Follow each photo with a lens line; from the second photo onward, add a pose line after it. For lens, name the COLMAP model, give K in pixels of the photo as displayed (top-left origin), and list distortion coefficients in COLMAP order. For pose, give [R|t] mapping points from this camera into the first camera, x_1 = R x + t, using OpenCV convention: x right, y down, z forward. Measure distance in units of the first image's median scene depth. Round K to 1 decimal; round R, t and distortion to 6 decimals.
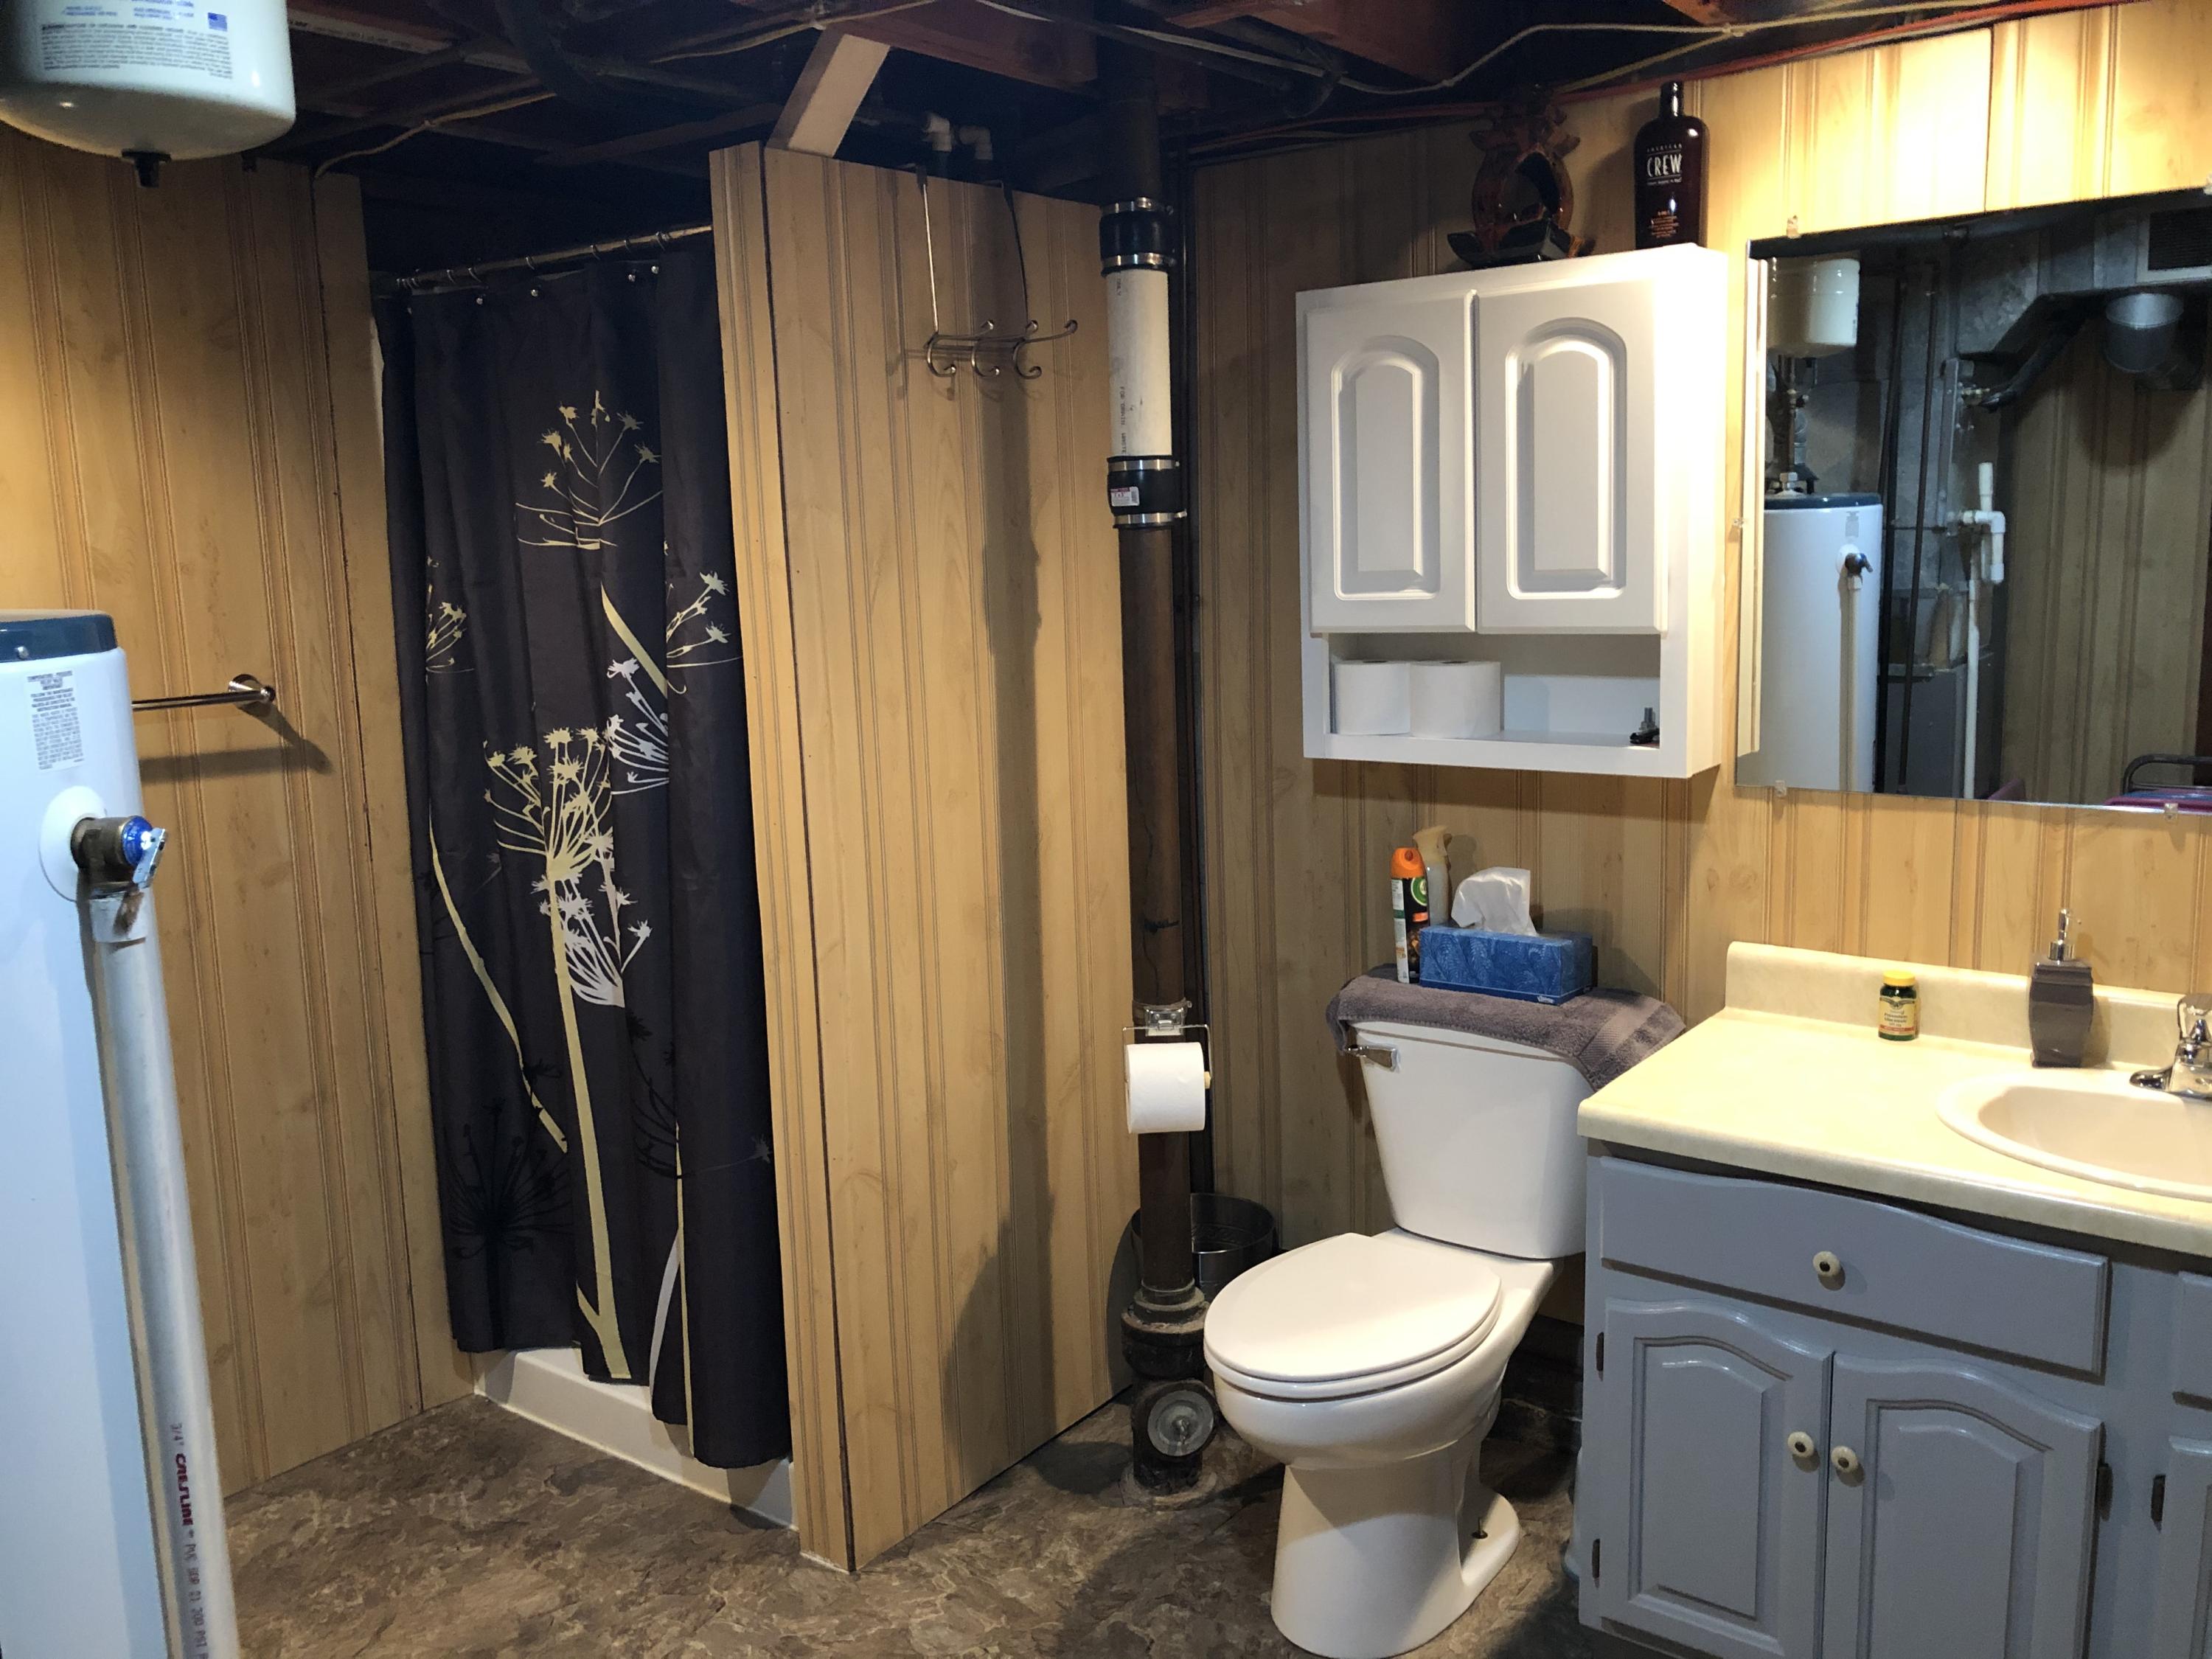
lens RADIAL K [[1813.6, 0, 1094.4], [0, 1813.6, 821.7], [0, 0, 1]] dist [0.070645, -0.114196]
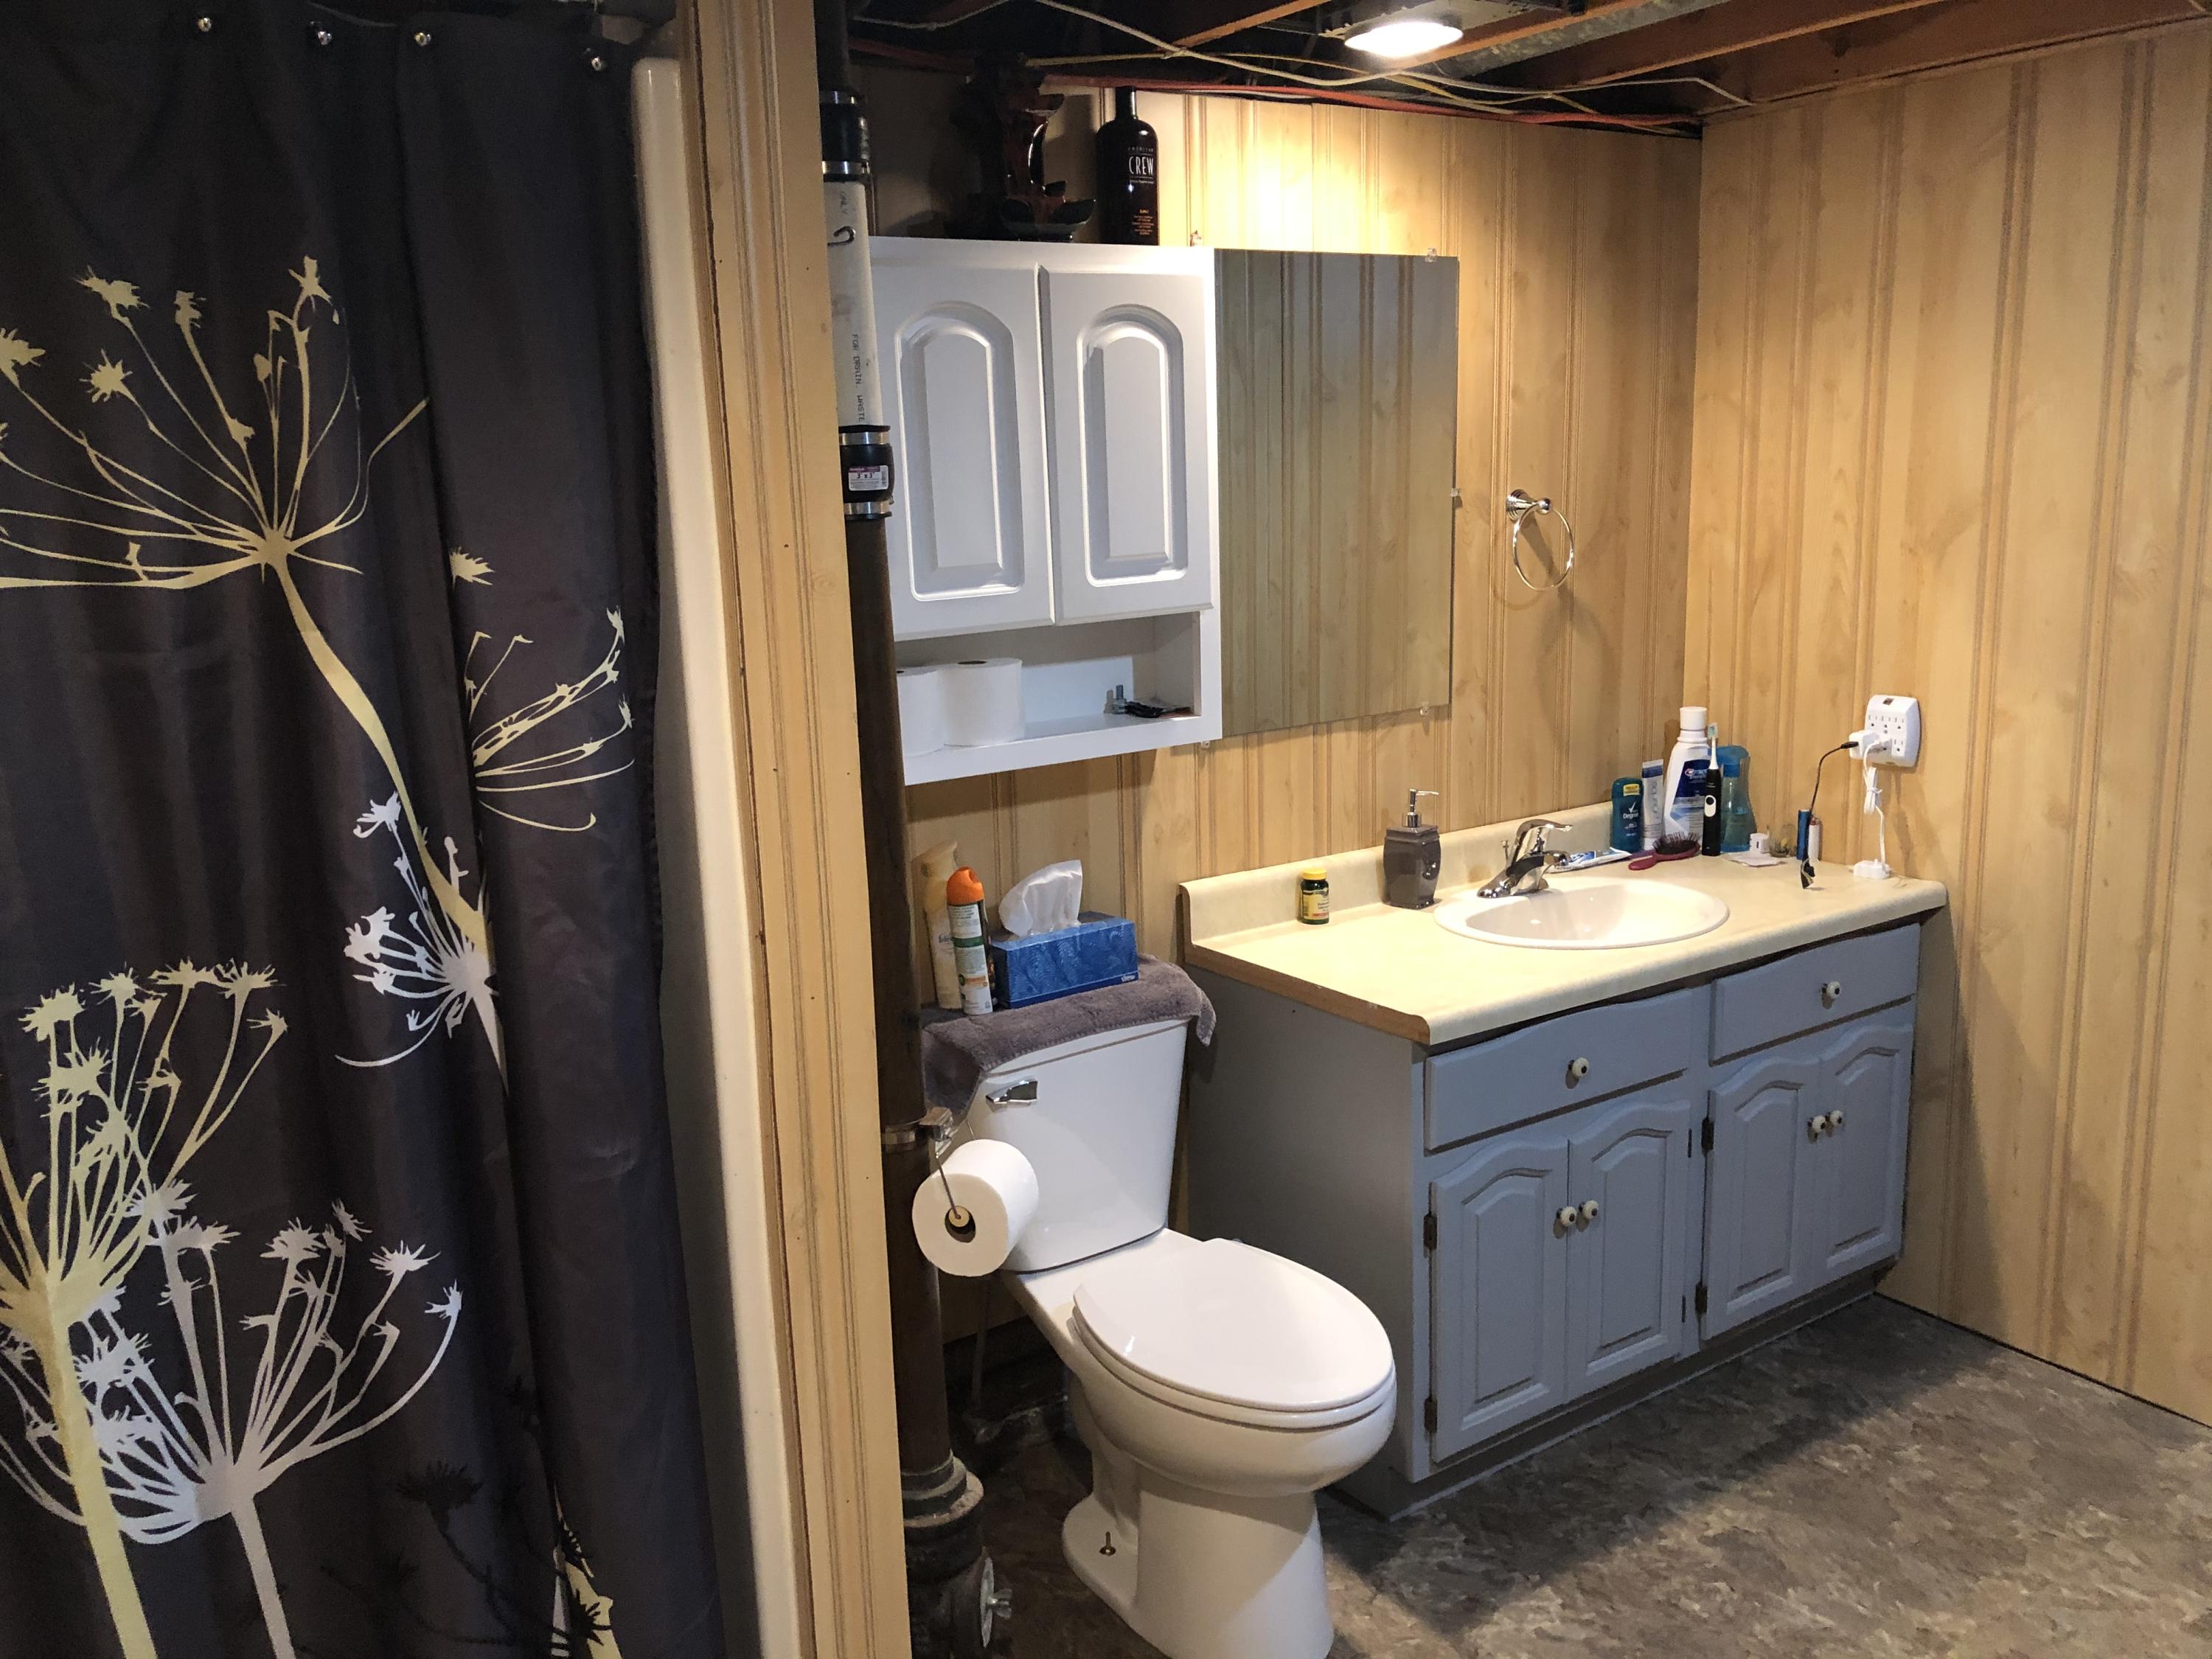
lens RADIAL K [[1813.6, 0, 1096.3], [0, 1813.6, 826.3], [0, 0, 1]] dist [0.070645, -0.114196]
pose [[0.316747, -0.171384, 0.932898, -0.682542], [0.176426, 0.977022, 0.119589, -0.108426], [-0.931958, 0.126708, 0.339706, 0.656156]]
